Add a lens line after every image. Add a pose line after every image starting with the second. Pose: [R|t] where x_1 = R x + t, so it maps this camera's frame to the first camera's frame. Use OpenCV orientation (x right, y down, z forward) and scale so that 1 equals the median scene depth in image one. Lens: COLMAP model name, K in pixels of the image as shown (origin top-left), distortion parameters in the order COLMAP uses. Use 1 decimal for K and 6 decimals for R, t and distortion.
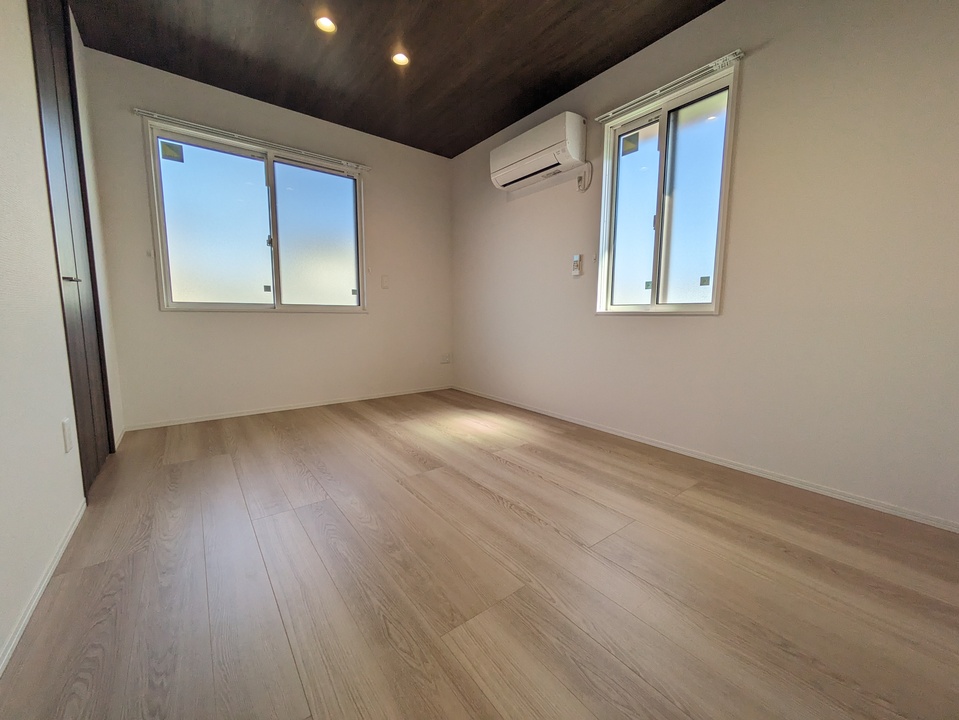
lens RADIAL K [[378.3, 0, 480.7], [0, 378.3, 363.7], [0, 0, 1]] dist [0.000701, -0.000076]
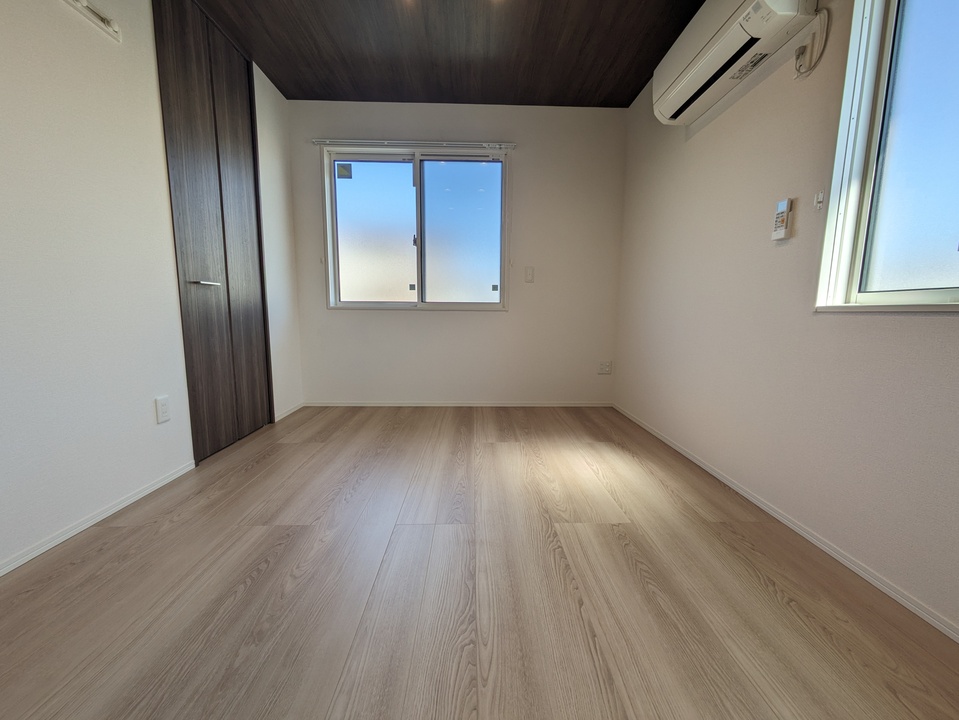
lens RADIAL K [[378.3, 0, 476.3], [0, 378.3, 363.4], [0, 0, 1]] dist [0.000701, -0.000076]
pose [[0.808519, 0.079126, -0.583127, 0.226558], [-0.077752, 0.996595, 0.027427, -0.037623], [0.583311, 0.023164, 0.811918, 0.308478]]
